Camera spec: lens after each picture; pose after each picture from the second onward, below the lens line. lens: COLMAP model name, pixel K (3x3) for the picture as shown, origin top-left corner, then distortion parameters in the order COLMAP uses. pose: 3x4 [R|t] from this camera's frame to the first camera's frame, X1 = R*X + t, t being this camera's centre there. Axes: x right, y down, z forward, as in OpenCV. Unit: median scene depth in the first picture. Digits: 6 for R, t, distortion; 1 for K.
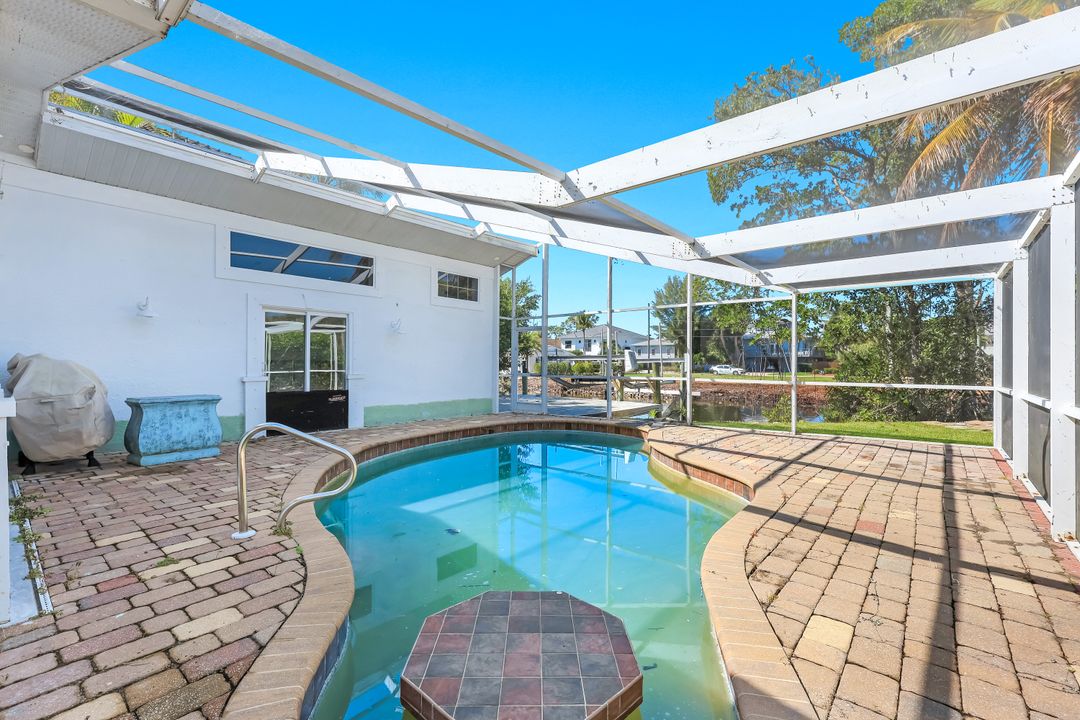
lens RADIAL K [[459.3, 0, 556.8], [0, 459.3, 362.7], [0, 0, 1]] dist [0.000523, -0.000203]
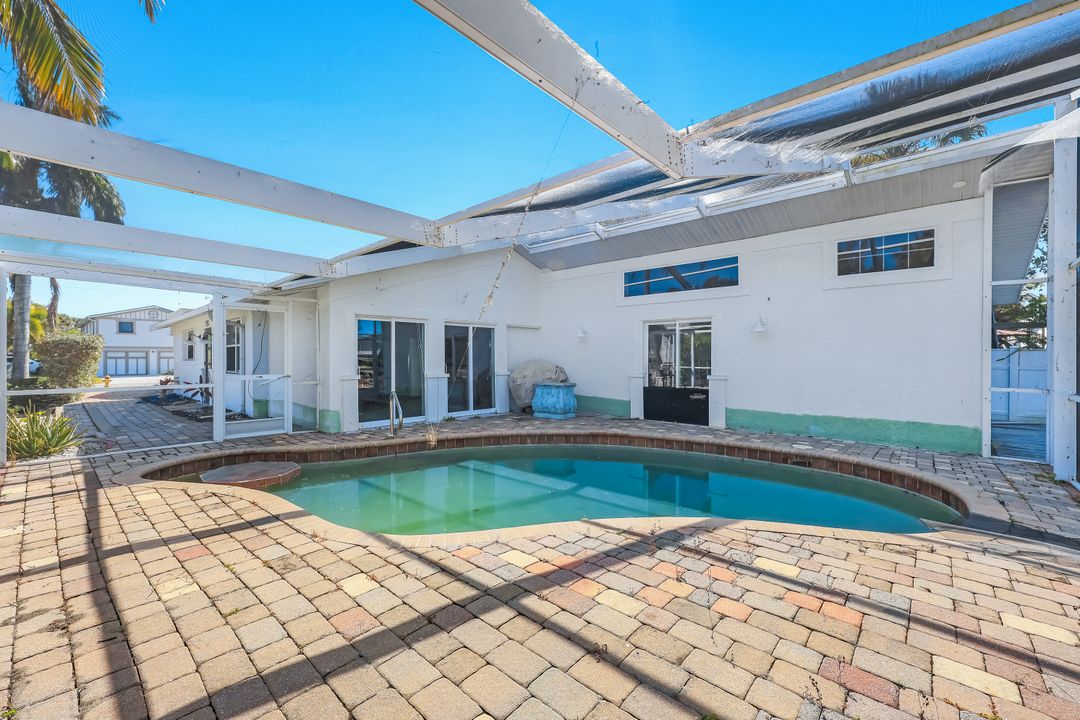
lens RADIAL K [[443.5, 0, 540.0], [0, 443.5, 360.0], [0, 0, 1]] dist [-0.002114, 0.000073]
pose [[-0.031470, 0.001447, -0.999504, 0.675359], [0.003731, 0.999992, 0.001330, -0.013445], [0.999498, -0.003687, -0.031475, 0.752478]]
